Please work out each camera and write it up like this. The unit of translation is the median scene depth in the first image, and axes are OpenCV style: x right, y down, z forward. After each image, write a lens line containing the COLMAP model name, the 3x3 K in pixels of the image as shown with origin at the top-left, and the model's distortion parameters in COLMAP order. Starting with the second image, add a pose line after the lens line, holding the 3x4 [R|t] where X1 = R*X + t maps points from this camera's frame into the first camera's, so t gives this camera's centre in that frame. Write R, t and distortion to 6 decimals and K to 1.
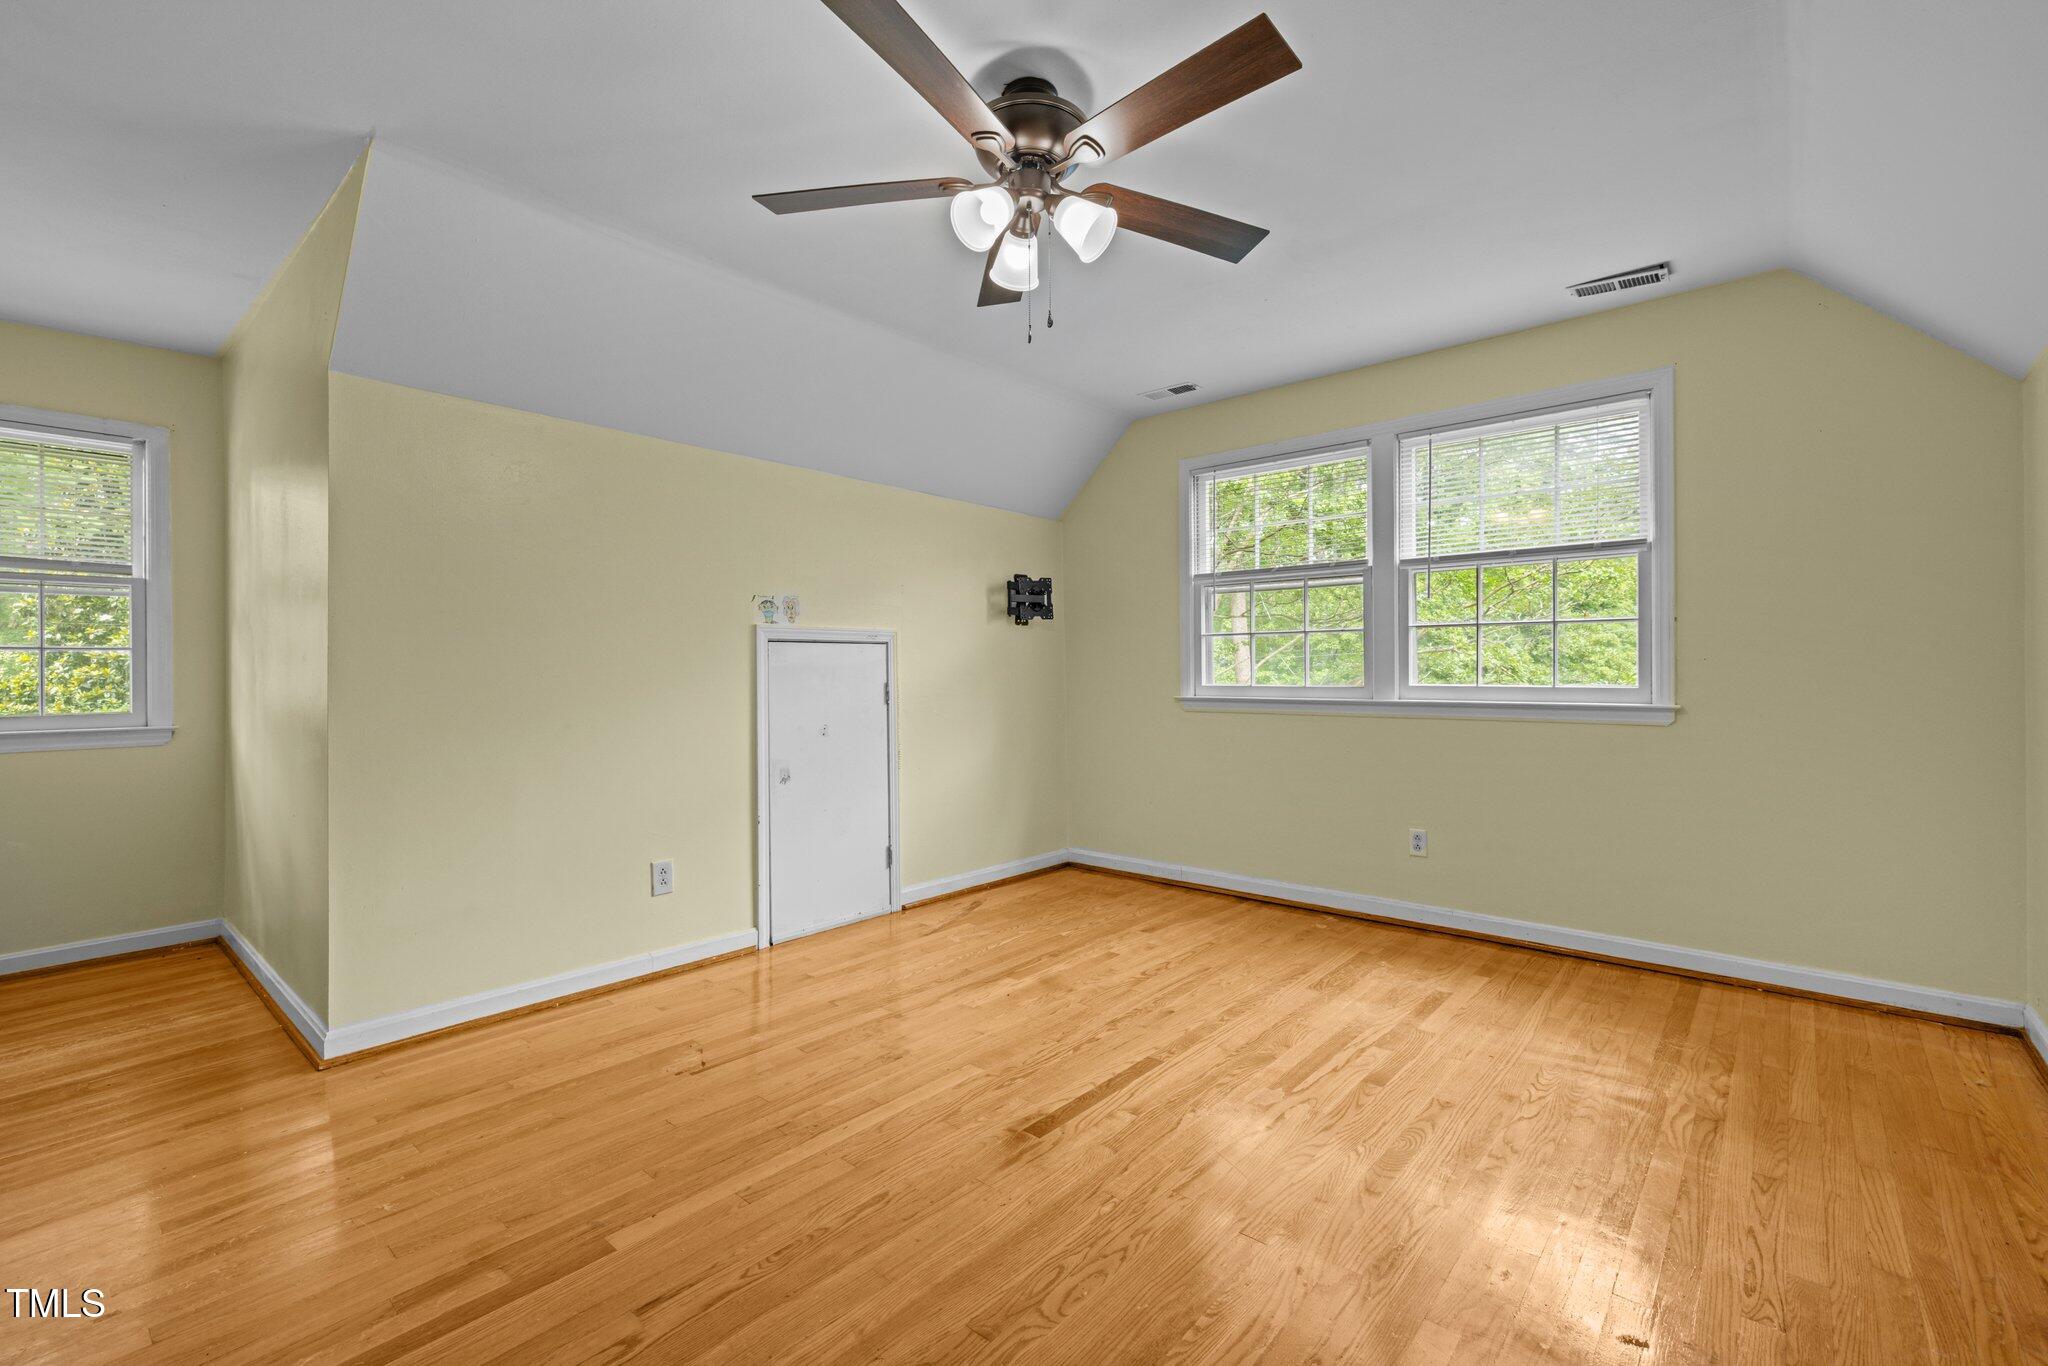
lens RADIAL K [[881.0, 0, 1023.1], [0, 881.0, 670.4], [0, 0, 1]] dist [-0.000083, 0.000081]
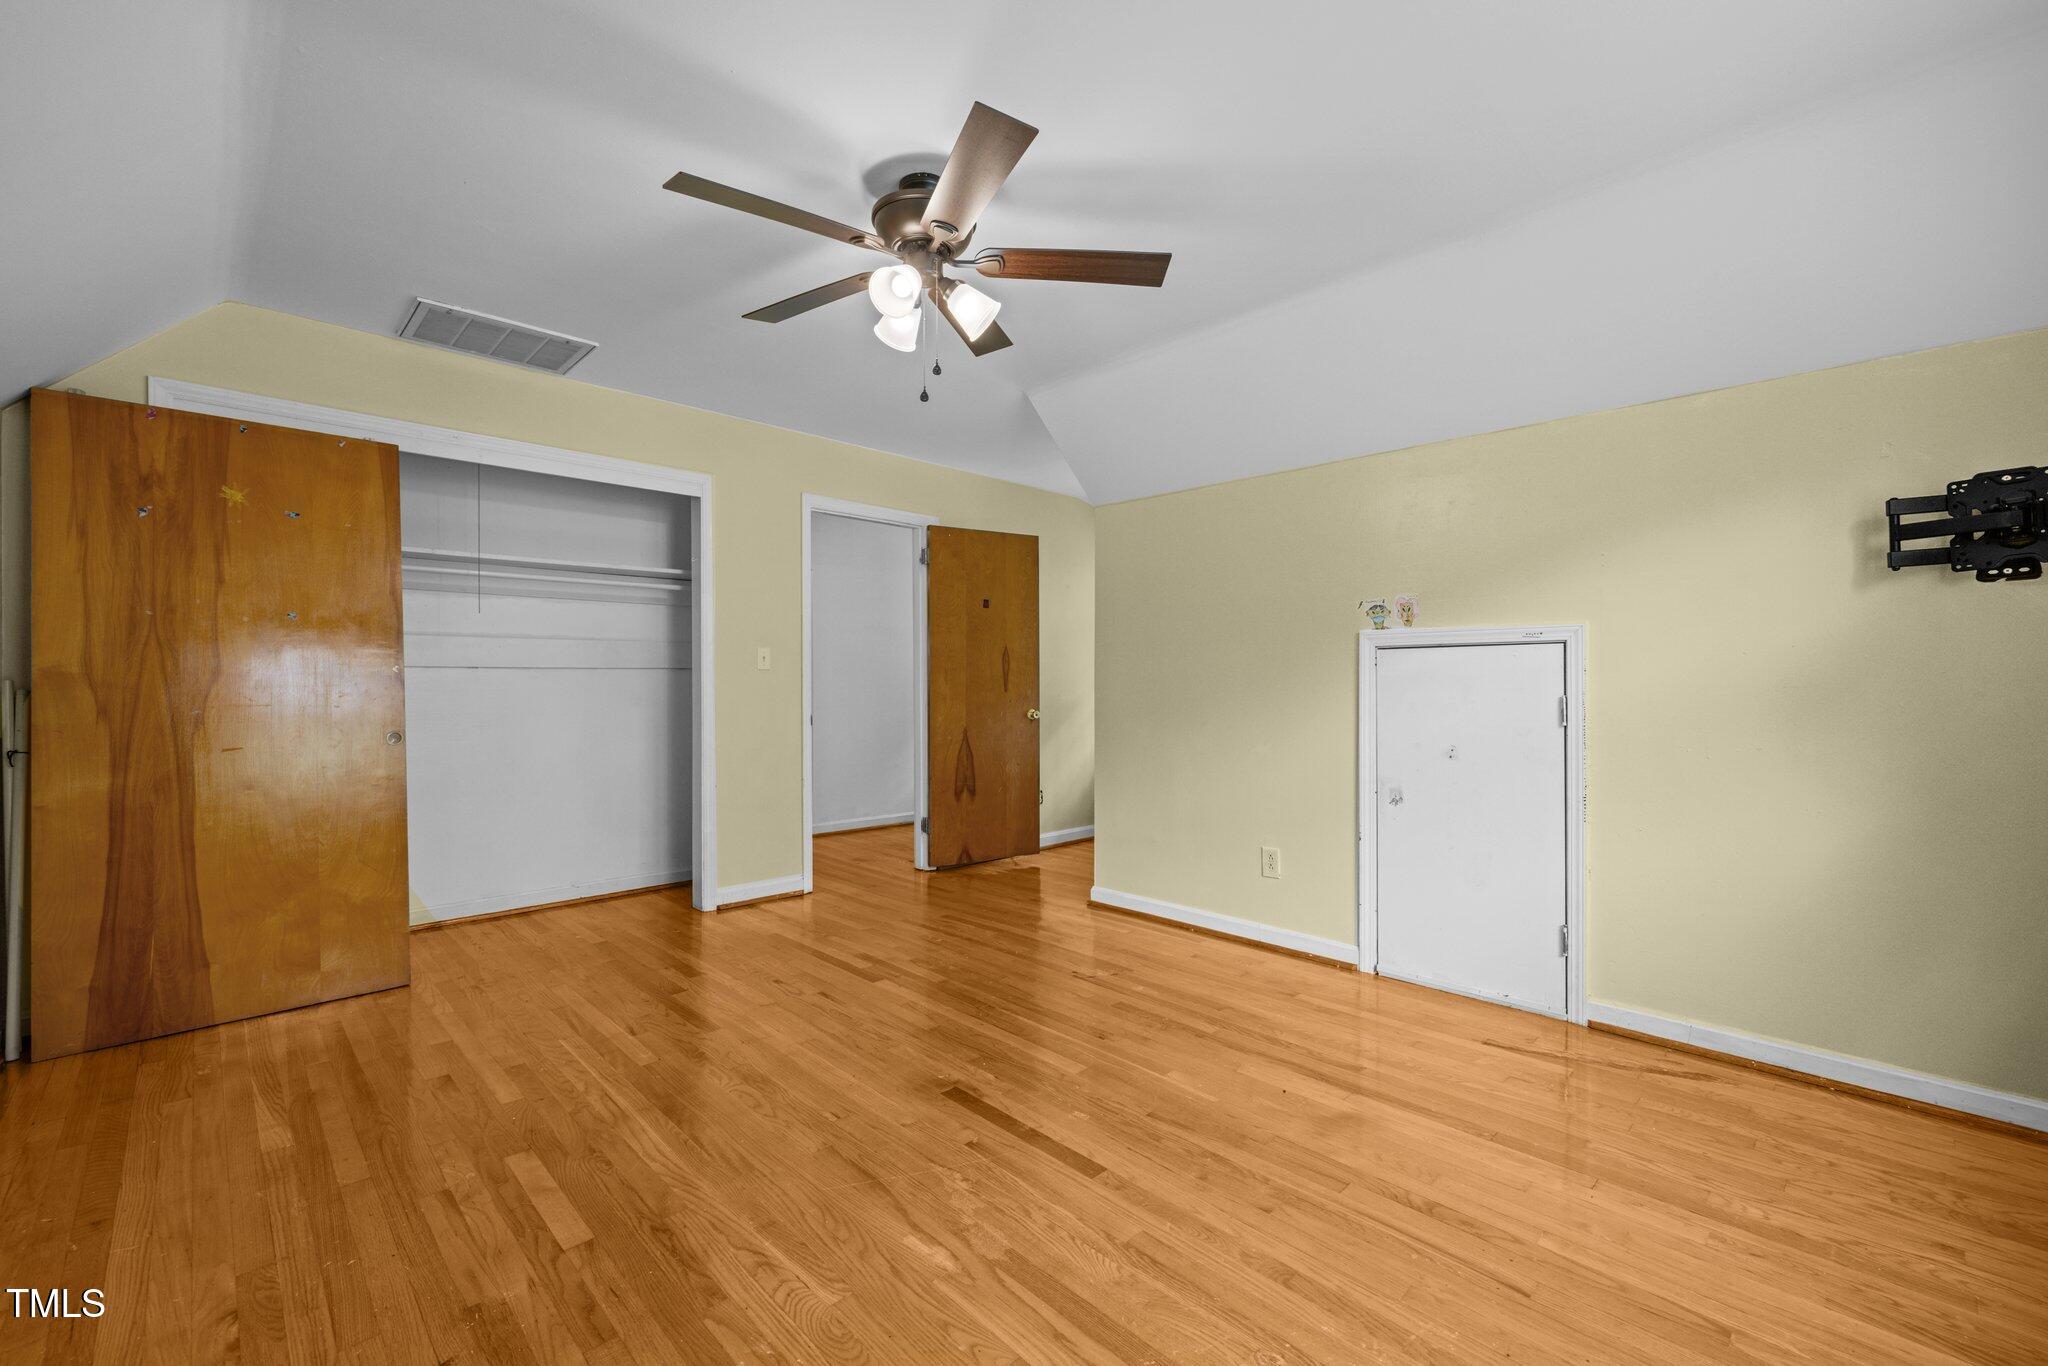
lens RADIAL K [[854.8, 0, 1020.1], [0, 854.8, 677.5], [0, 0, 1]] dist [-0.000109, 0.000244]
pose [[-0.085039, 0.000234, -0.996378, 0.665913], [0.002193, 0.999998, 0.000048, -0.004103], [0.996375, -0.002181, -0.085039, 0.717608]]
